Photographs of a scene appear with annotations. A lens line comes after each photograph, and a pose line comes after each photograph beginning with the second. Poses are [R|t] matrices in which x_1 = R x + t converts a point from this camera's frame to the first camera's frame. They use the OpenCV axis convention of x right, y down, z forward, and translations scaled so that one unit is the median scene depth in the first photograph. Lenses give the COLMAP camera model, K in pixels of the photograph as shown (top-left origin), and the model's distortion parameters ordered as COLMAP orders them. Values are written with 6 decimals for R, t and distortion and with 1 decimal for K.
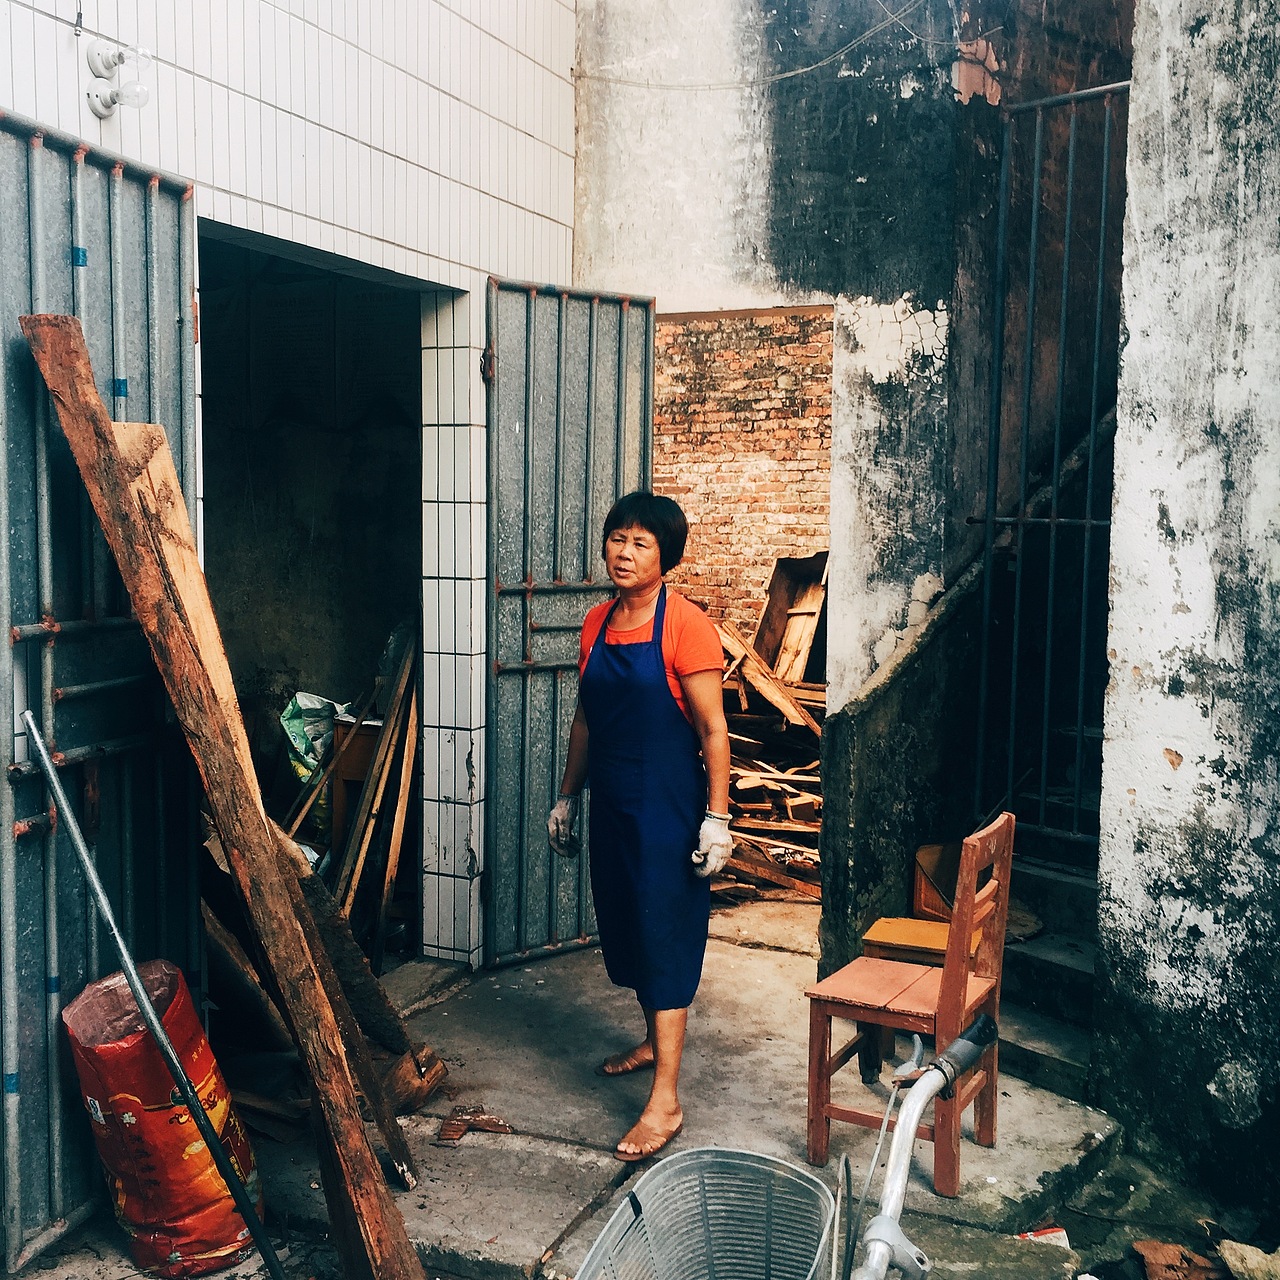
lens RADIAL K [[1446.2, 0, 640.0], [0, 1446.2, 640.0], [0, 0, 1]] dist [0.063005, -0.073211]
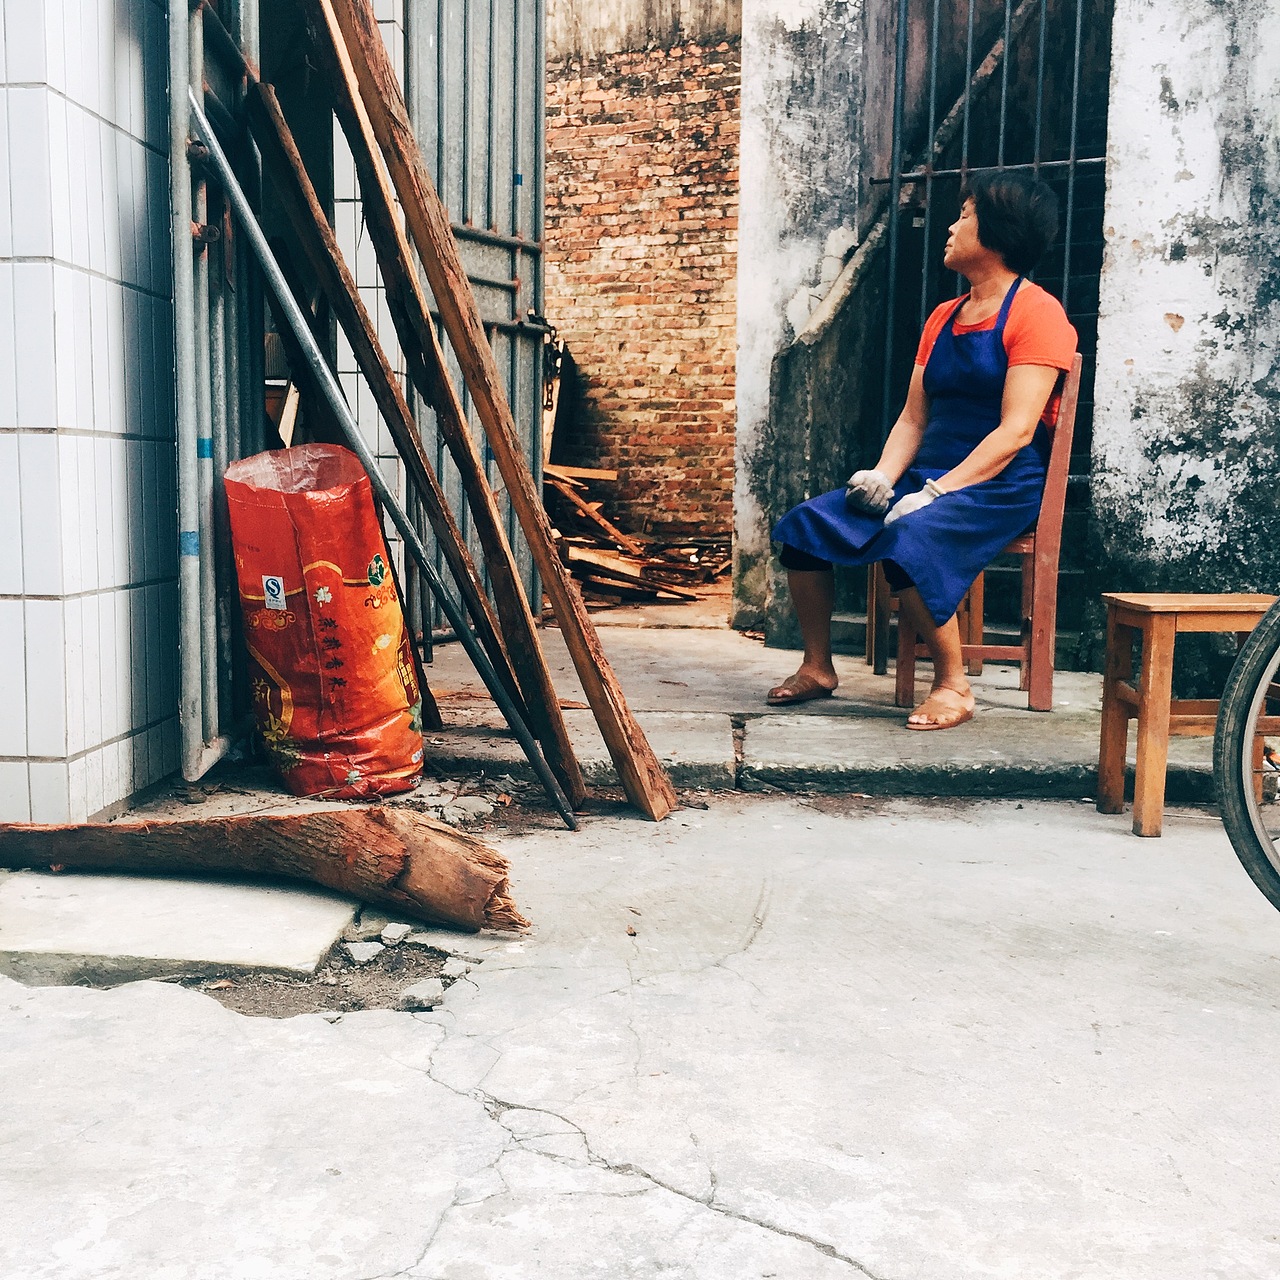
lens RADIAL K [[1446.2, 0, 640.0], [0, 1446.2, 640.0], [0, 0, 1]] dist [0.063005, -0.073211]
pose [[0.941494, -0.040298, 0.334612, -0.373468], [0.032217, 0.999040, 0.029668, 0.271400], [-0.335487, -0.017152, 0.941889, 0.116911]]
